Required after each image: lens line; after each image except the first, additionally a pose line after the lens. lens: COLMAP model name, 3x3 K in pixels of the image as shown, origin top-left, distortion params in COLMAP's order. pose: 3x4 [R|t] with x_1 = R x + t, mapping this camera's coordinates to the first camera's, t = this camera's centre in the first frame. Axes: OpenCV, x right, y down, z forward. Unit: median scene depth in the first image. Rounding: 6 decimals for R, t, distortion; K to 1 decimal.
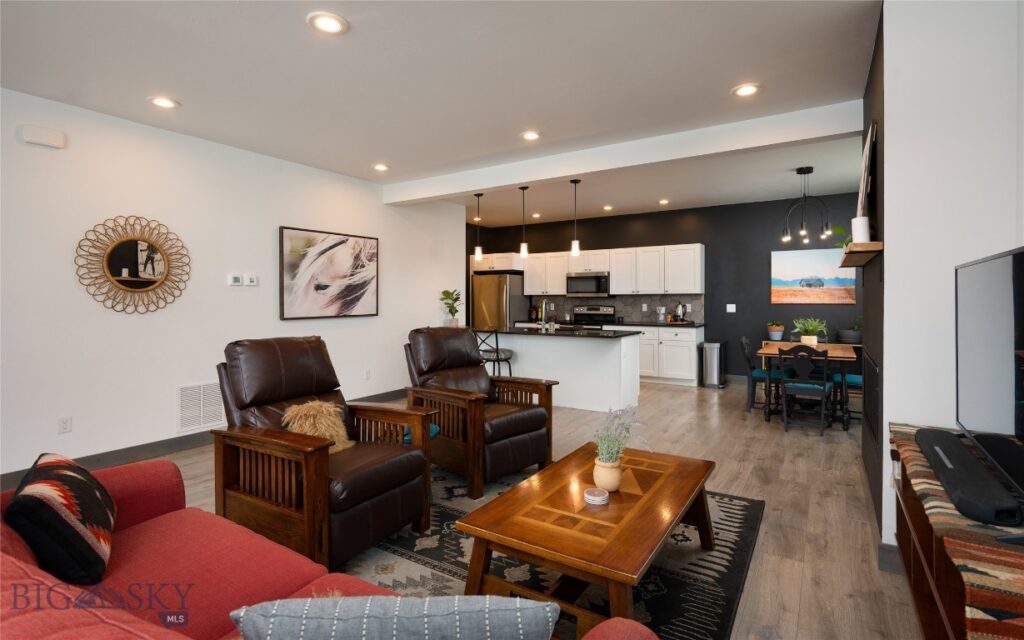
lens RADIAL K [[495.9, 0, 508.9], [0, 495.9, 310.7], [0, 0, 1]] dist [-0.001100, -0.000305]
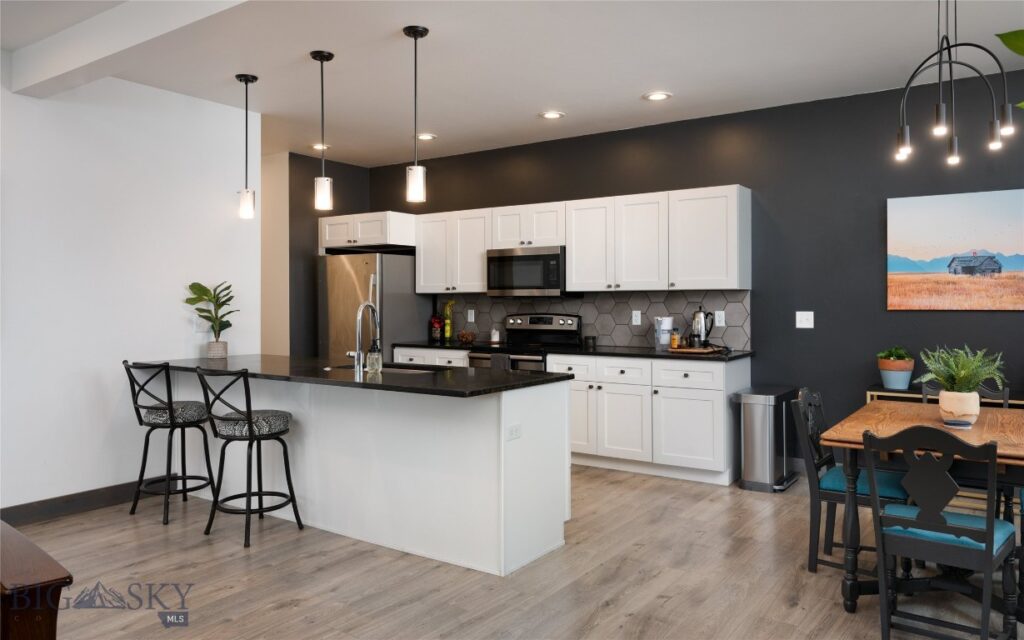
lens RADIAL K [[730.0, 0, 512.6], [0, 730.0, 314.2], [0, 0, 1]] dist [-0.008814, 0.003511]
pose [[0.999292, -0.000479, -0.037633, 0.191332], [0.000291, 0.999988, -0.004981, -0.006633], [0.037635, 0.004967, 0.999279, 0.285128]]
